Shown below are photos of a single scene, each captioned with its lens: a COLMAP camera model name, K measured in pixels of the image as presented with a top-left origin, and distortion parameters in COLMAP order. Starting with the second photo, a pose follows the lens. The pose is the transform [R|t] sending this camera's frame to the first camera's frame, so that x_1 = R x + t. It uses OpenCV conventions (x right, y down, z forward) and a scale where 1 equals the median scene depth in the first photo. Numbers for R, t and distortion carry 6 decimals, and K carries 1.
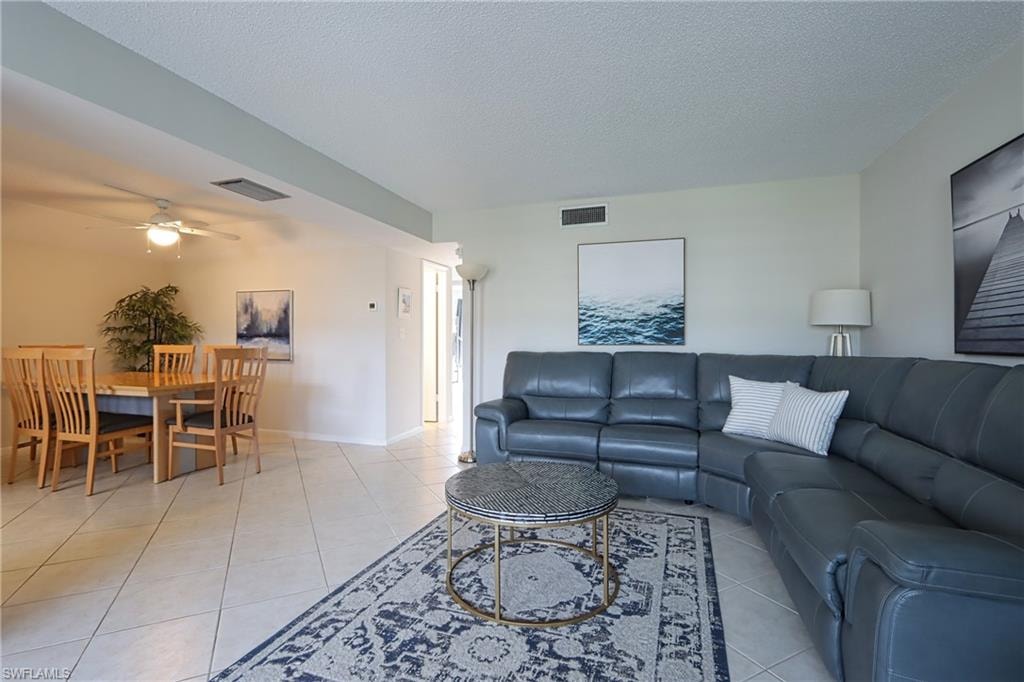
lens RADIAL K [[473.2, 0, 510.7], [0, 473.2, 334.4], [0, 0, 1]] dist [-0.015766, -0.000248]
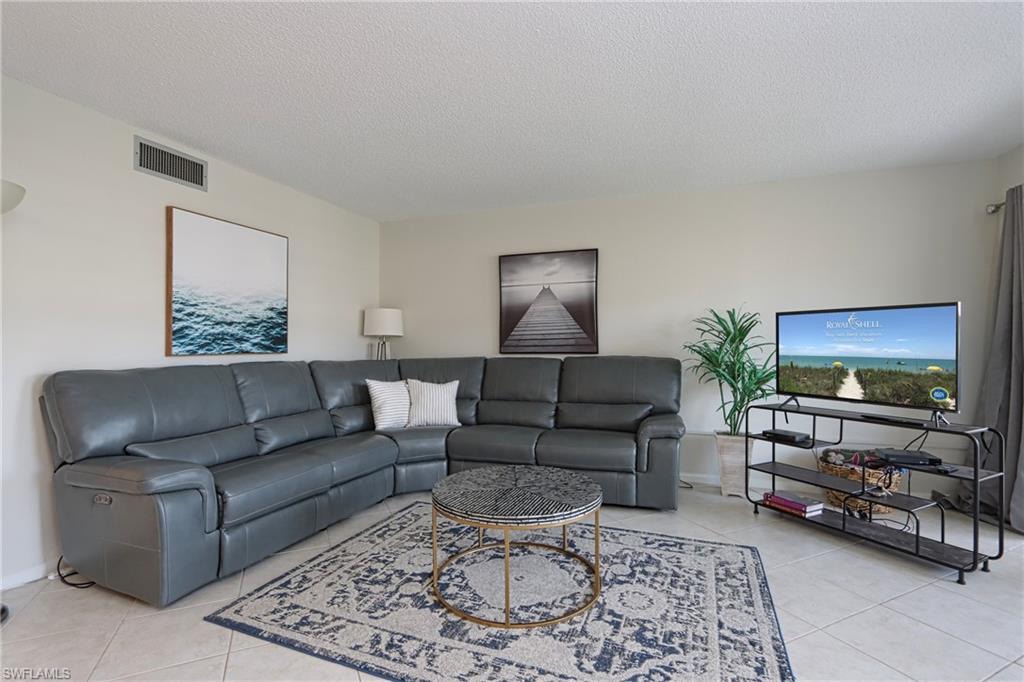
lens RADIAL K [[469.8, 0, 507.1], [0, 469.8, 340.4], [0, 0, 1]] dist [-0.012074, 0.000830]
pose [[0.039514, 0.009026, 0.999178, -0.554982], [-0.007029, 0.999937, -0.008754, 0.002911], [-0.999194, -0.006677, 0.039574, 0.559218]]
